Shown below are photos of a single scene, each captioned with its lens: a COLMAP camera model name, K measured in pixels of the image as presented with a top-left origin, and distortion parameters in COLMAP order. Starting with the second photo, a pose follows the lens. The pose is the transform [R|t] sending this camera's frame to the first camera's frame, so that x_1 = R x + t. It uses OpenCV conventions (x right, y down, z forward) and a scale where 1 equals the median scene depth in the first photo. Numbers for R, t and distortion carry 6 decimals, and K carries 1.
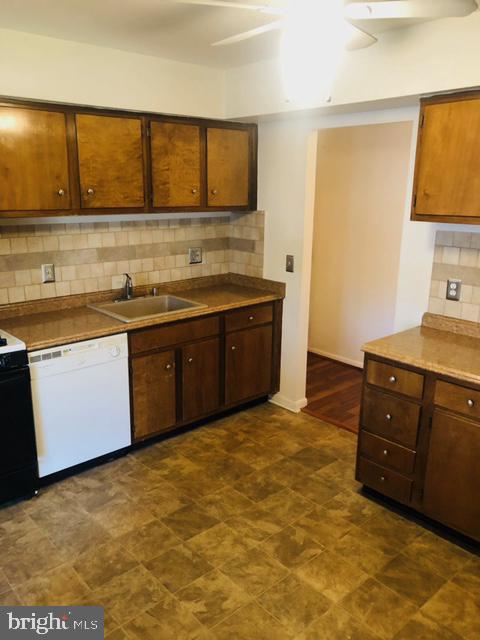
lens RADIAL K [[515.1, 0, 240.0], [0, 515.1, 320.0], [0, 0, 1]] dist [0.012176, -0.008011]
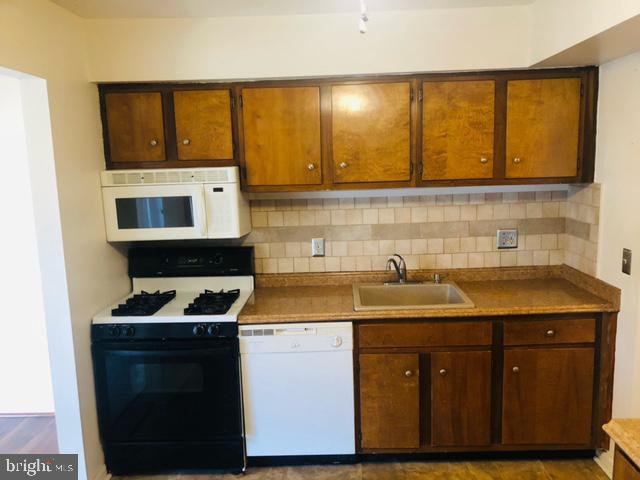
lens RADIAL K [[515.1, 0, 320.7], [0, 515.1, 231.0], [0, 0, 1]] dist [0.012176, -0.008011]
pose [[0.727761, 0.059200, -0.683271, 0.288976], [-0.134478, 0.989245, -0.057525, -0.062192], [0.672517, 0.133749, 0.727895, 0.268524]]
